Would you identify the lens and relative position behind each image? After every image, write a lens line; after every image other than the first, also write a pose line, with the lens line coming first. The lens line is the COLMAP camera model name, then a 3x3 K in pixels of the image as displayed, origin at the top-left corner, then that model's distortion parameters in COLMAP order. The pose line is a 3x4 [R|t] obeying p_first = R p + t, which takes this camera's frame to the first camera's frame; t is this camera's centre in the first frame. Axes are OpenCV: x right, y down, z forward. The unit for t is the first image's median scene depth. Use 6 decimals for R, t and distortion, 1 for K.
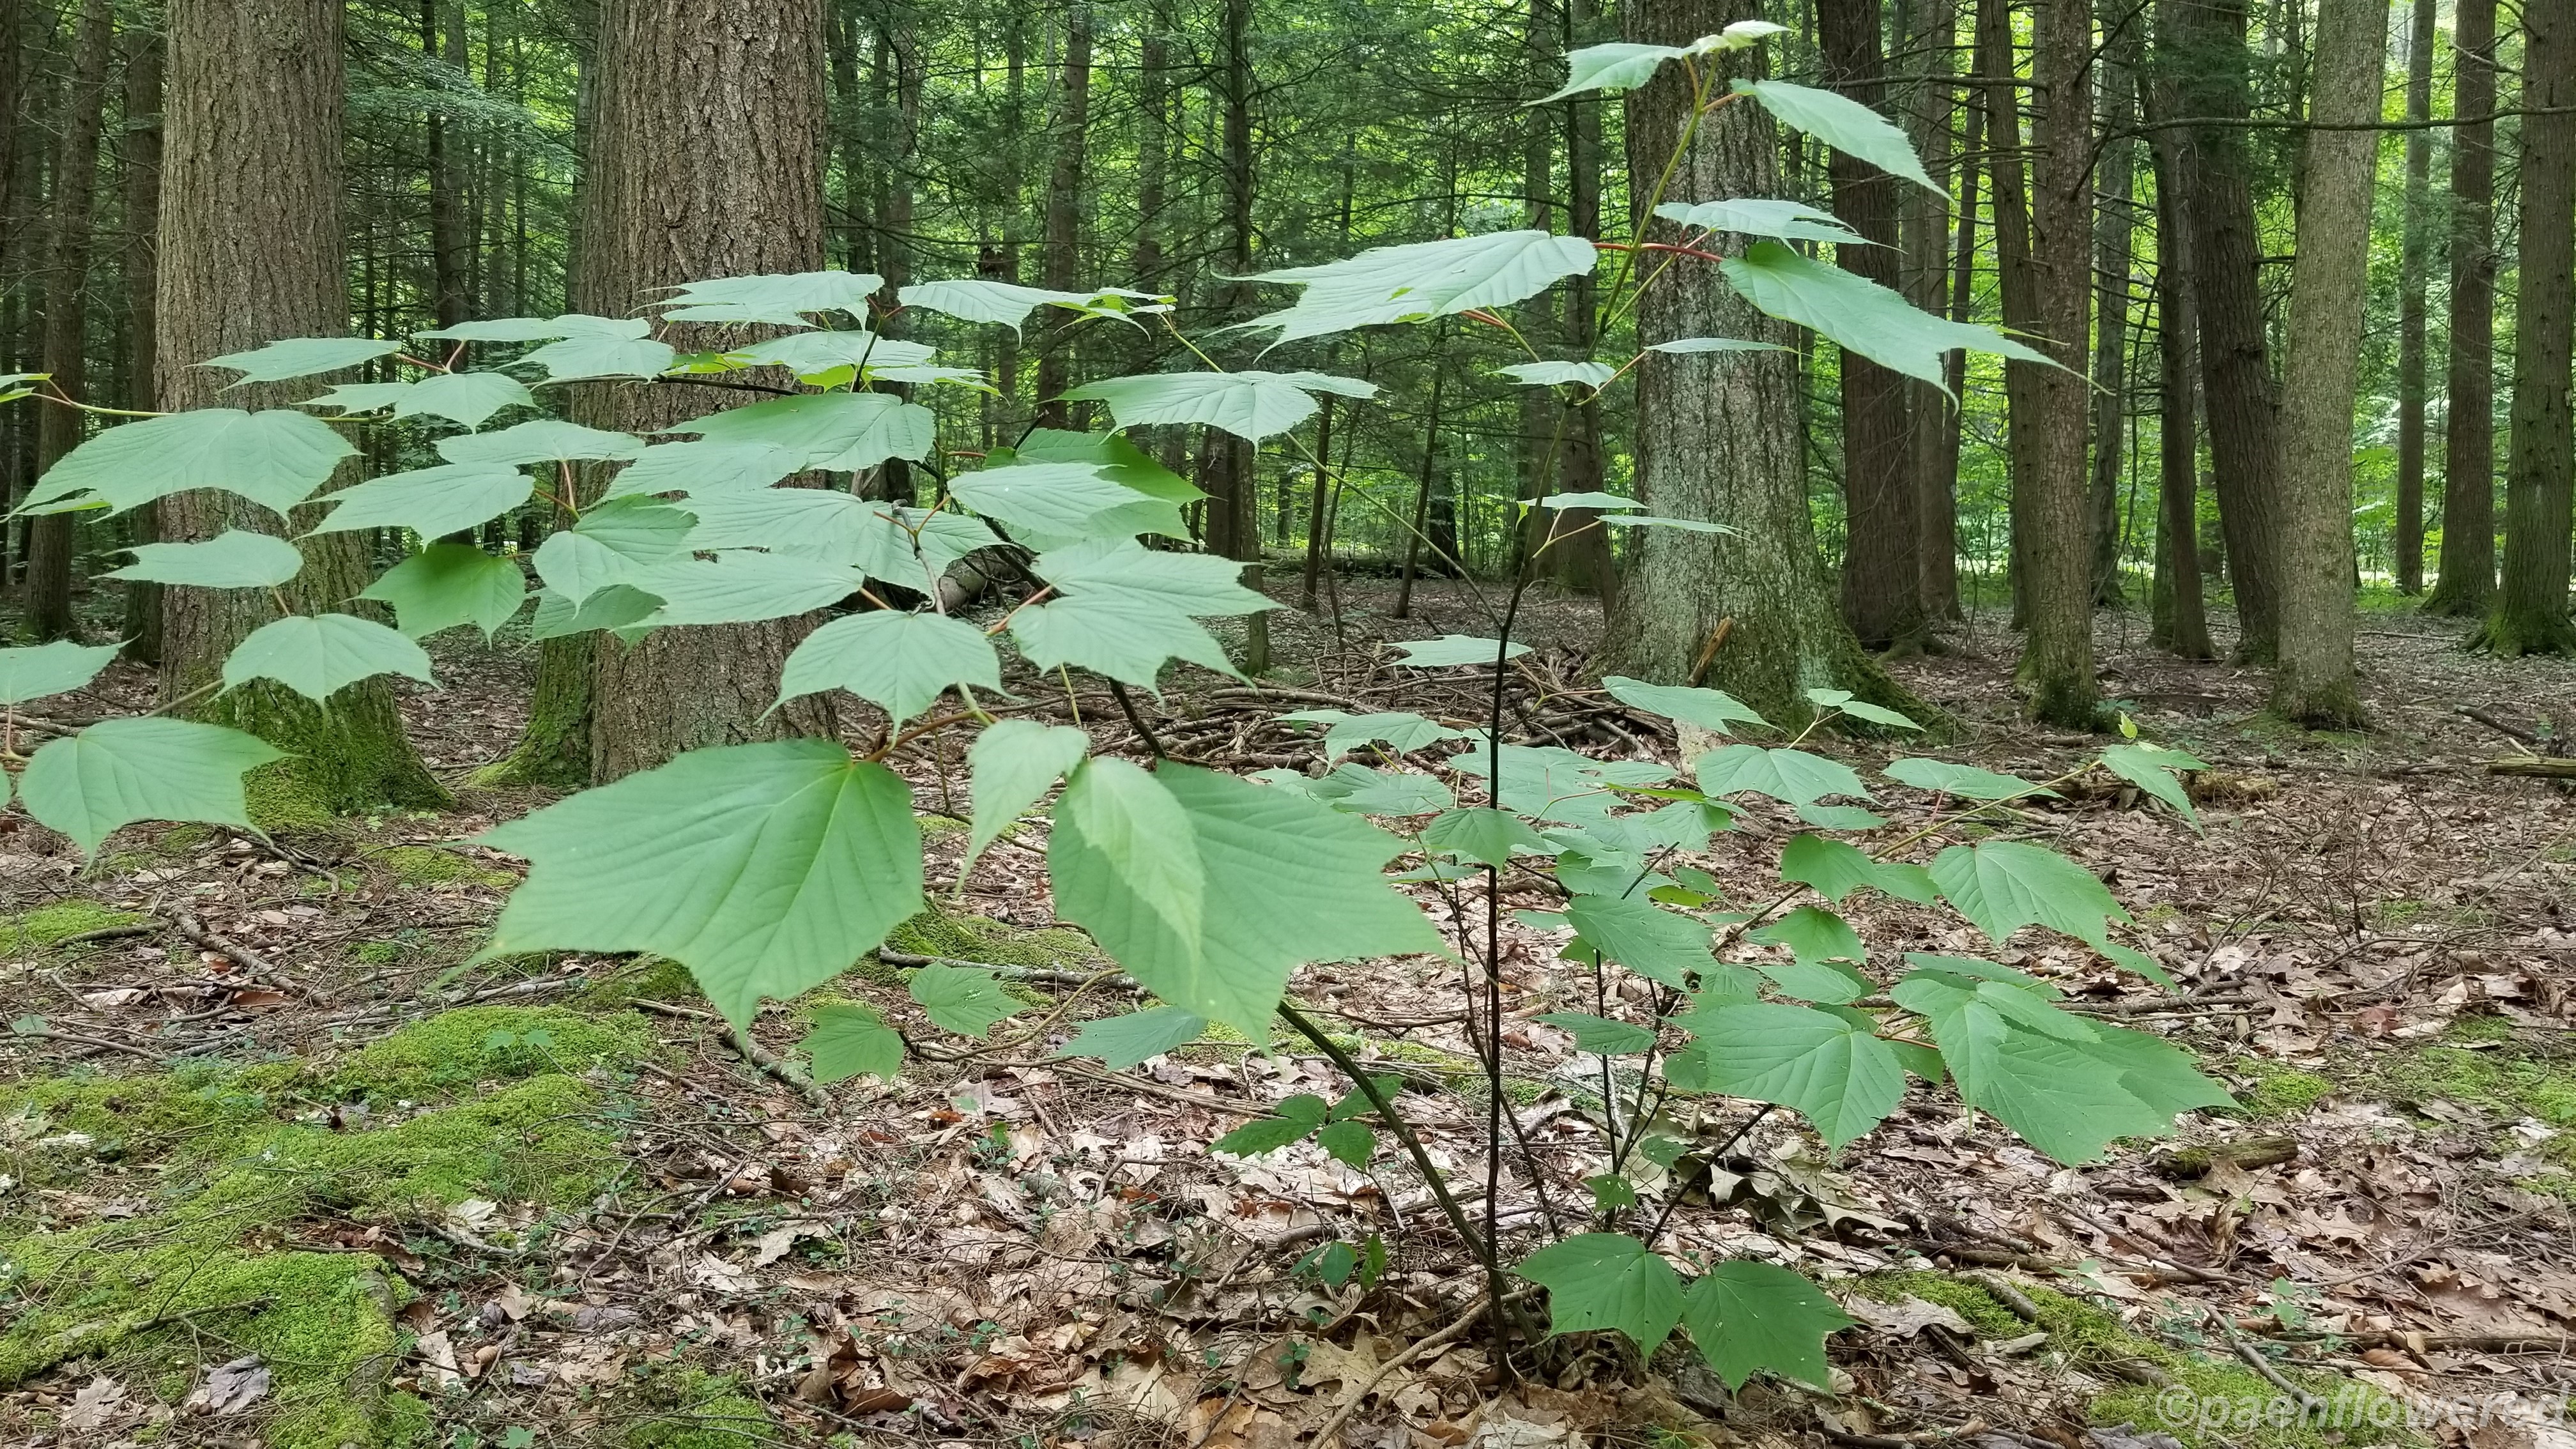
lens RADIAL K [[2057.4, 0, 1238.0], [0, 2057.4, 723.4], [0, 0, 1]] dist [-0.009761, -0.010982]
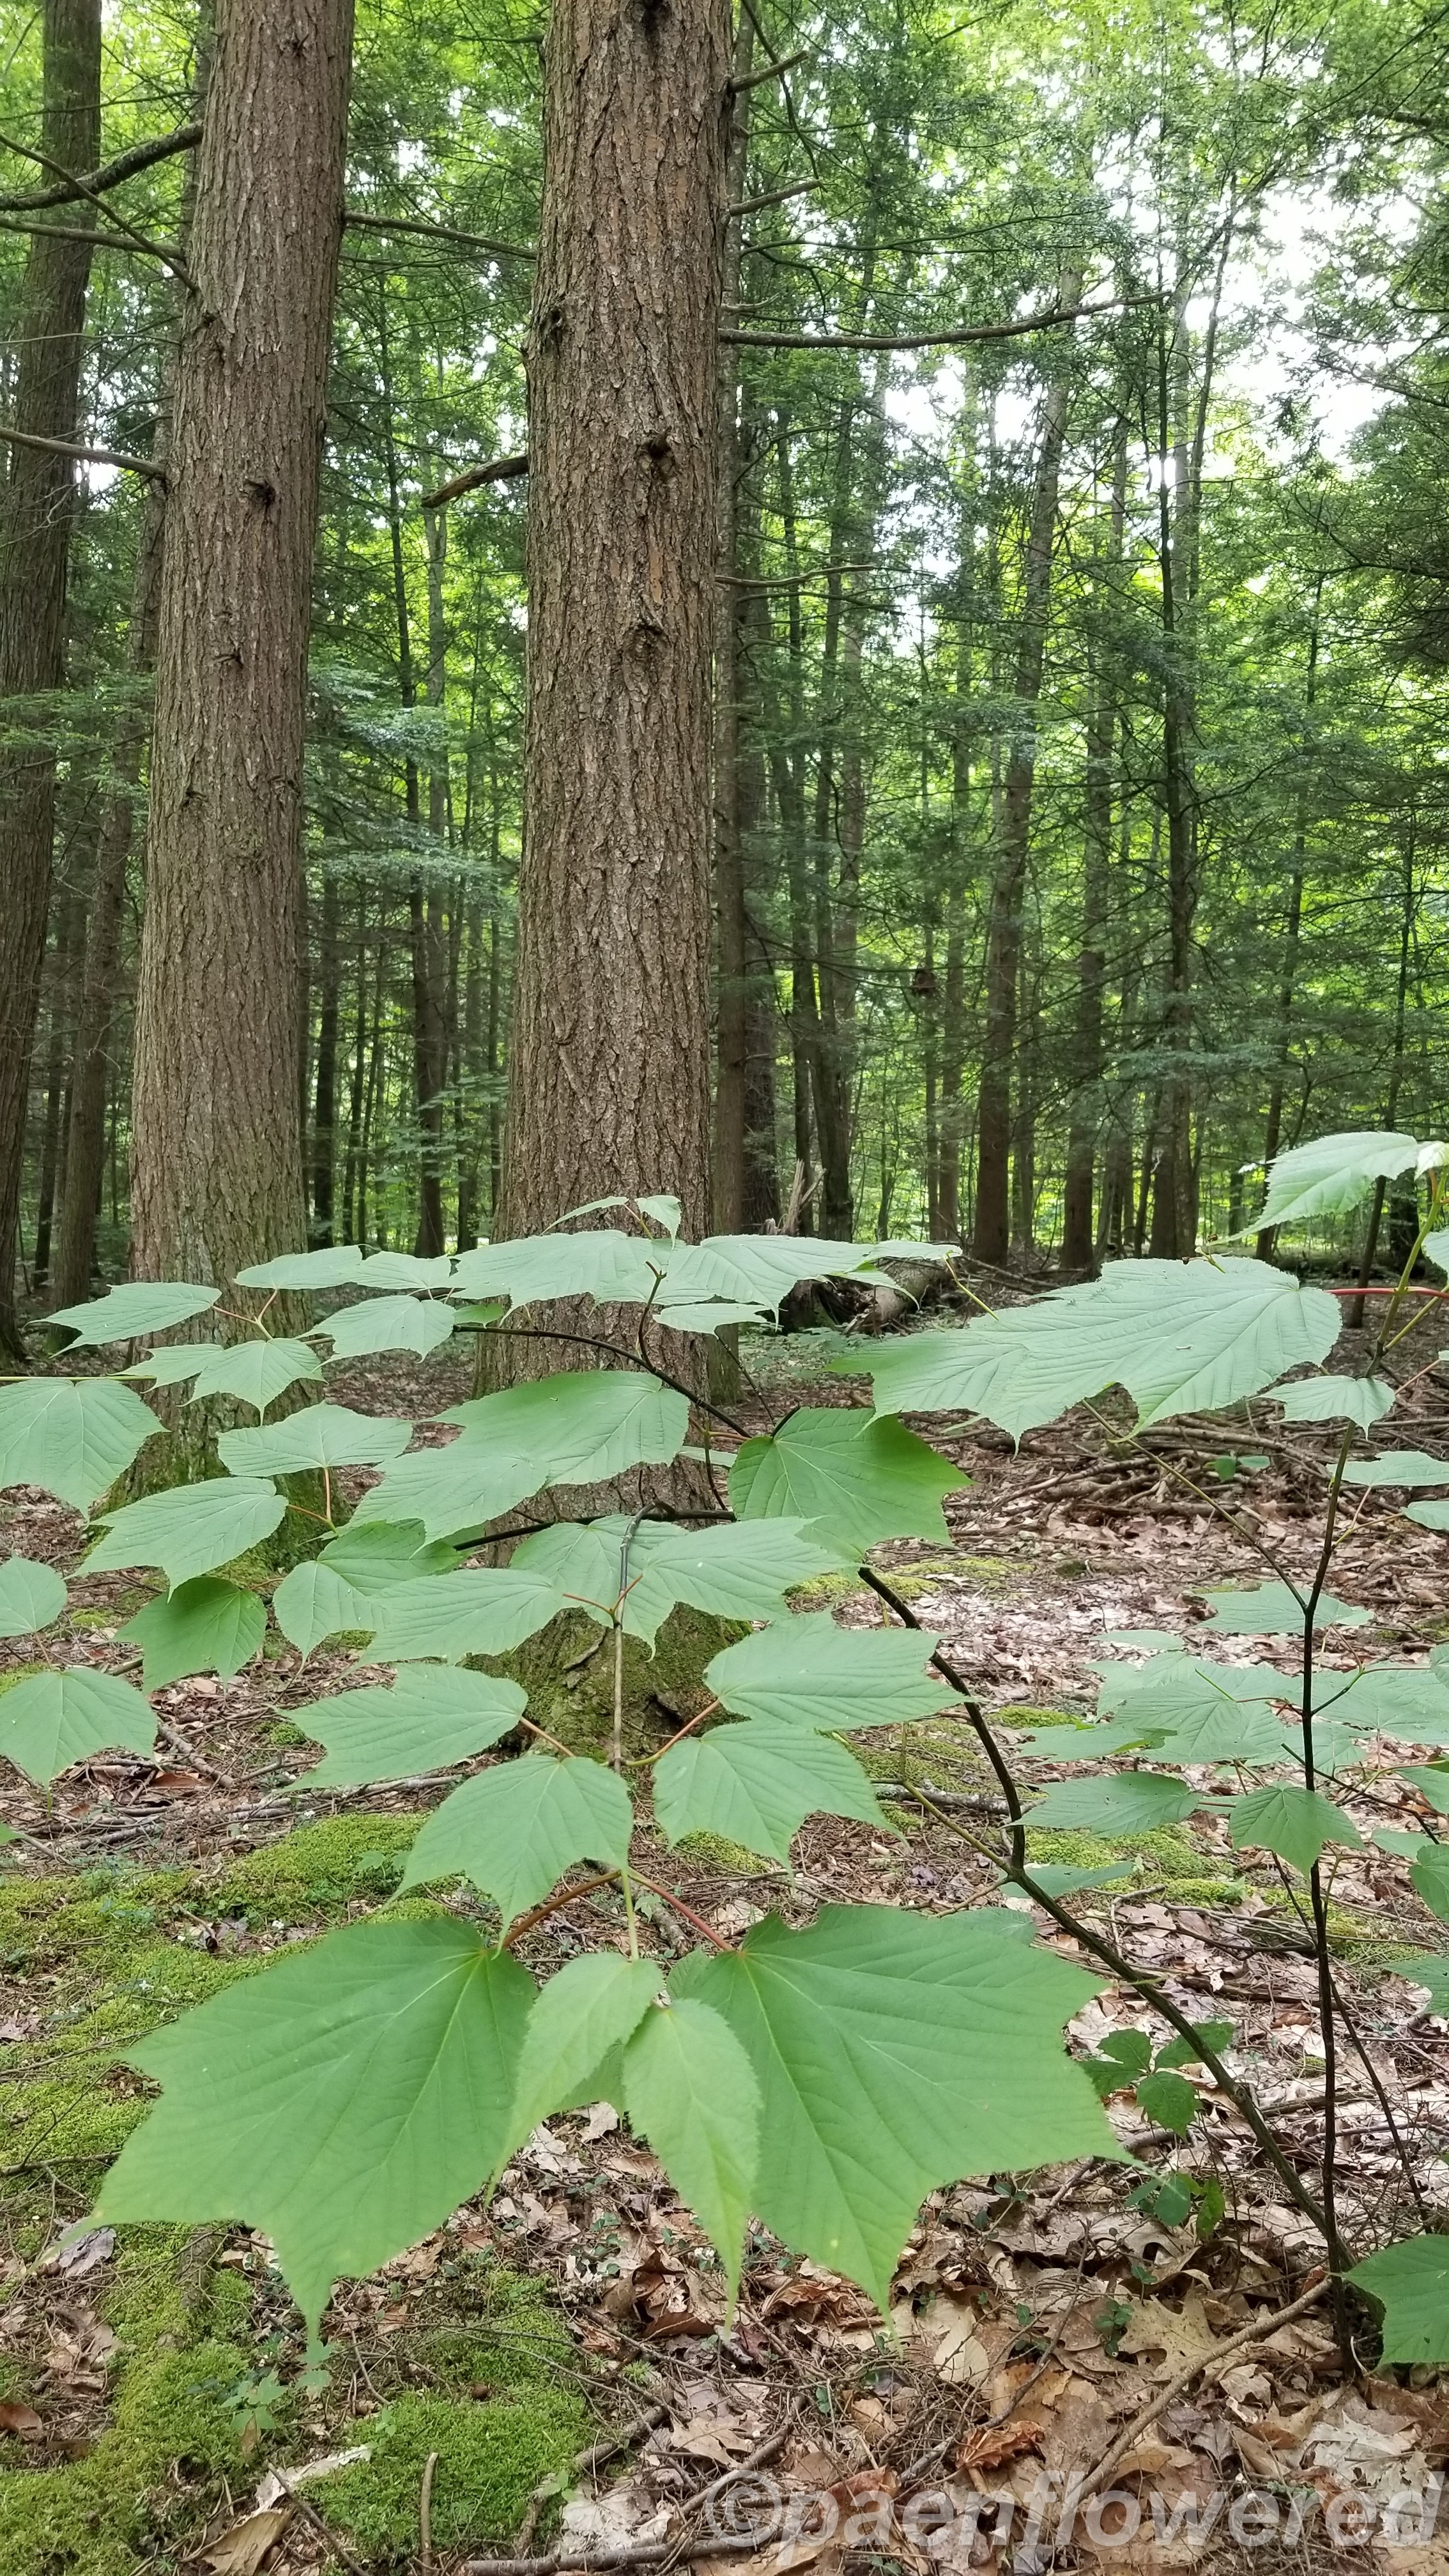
lens RADIAL K [[2057.4, 0, 724.5], [0, 2057.4, 1288.0], [0, 0, 1]] dist [-0.009761, -0.010982]
pose [[0.974352, -0.003510, -0.225003, 0.063252], [-0.009206, 0.998420, -0.055441, -0.102940], [0.224842, 0.056091, 0.972780, 0.023919]]
